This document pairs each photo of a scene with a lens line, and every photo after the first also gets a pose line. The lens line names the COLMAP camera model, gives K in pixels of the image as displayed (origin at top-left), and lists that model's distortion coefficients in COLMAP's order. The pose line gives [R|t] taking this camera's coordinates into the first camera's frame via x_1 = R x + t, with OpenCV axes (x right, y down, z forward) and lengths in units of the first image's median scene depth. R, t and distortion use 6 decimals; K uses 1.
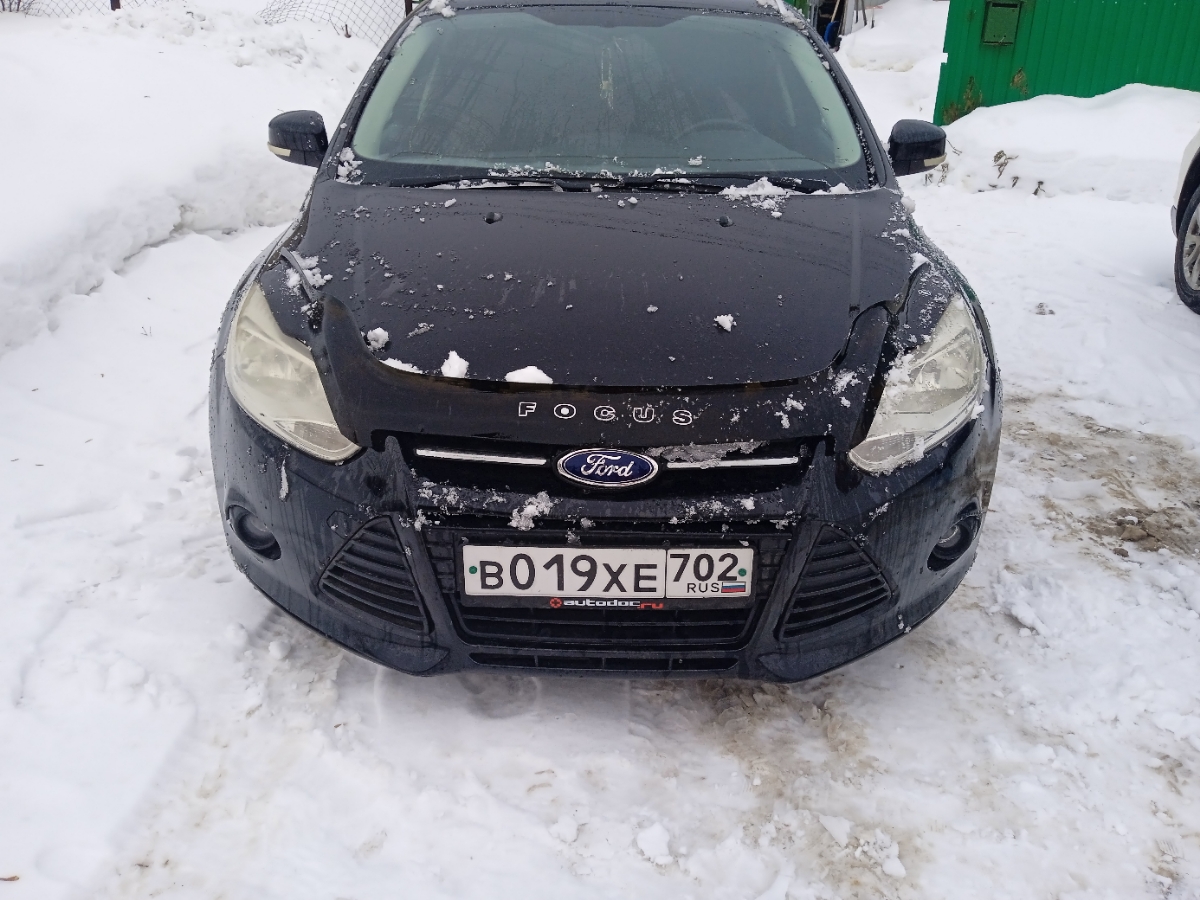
lens RADIAL K [[1001.4, 0, 600.0], [0, 1001.4, 450.0], [0, 0, 1]] dist [0.125412, -0.235656]
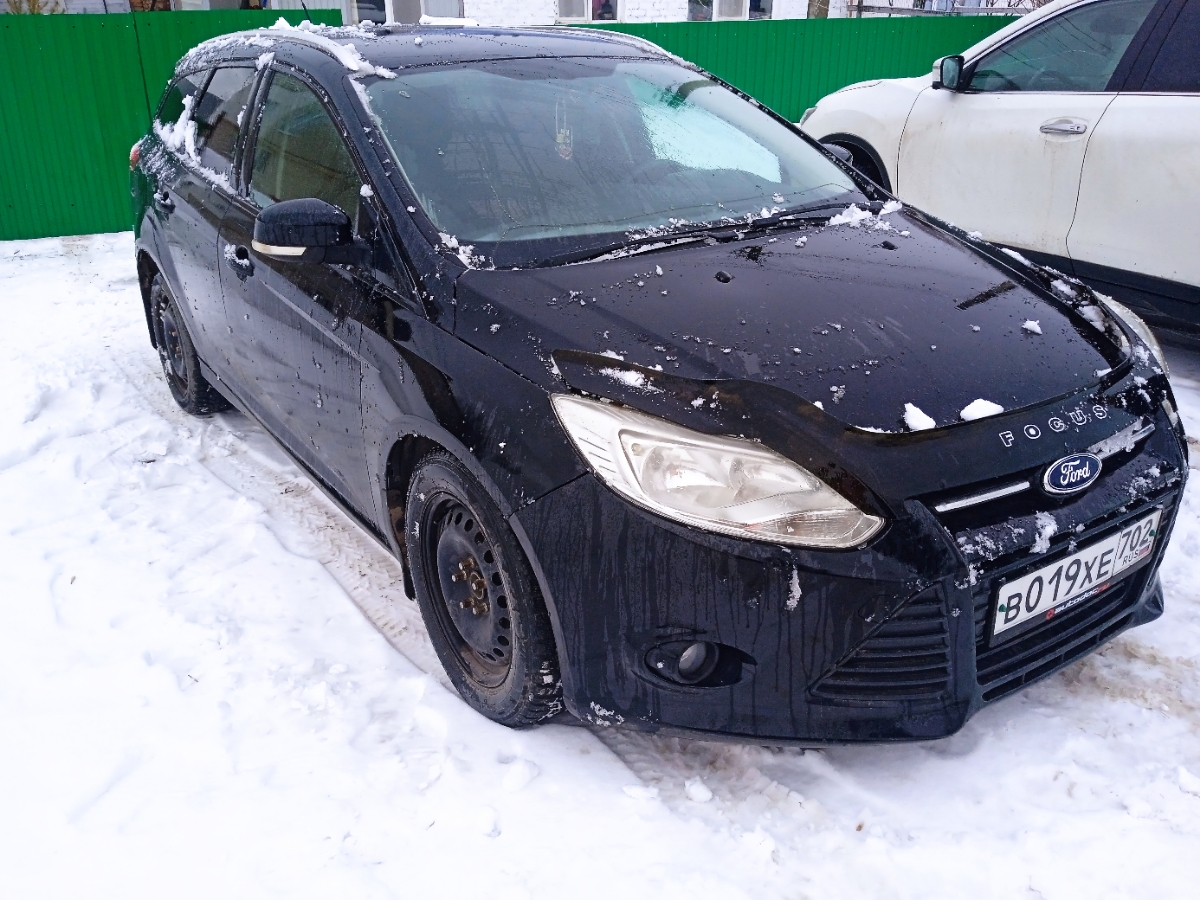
lens RADIAL K [[1001.4, 0, 600.0], [0, 1001.4, 450.0], [0, 0, 1]] dist [0.125412, -0.235656]
pose [[0.822878, -0.244690, 0.512834, -0.931315], [0.261878, 0.964276, 0.039886, -0.176659], [-0.504274, 0.101479, 0.857560, 0.316426]]
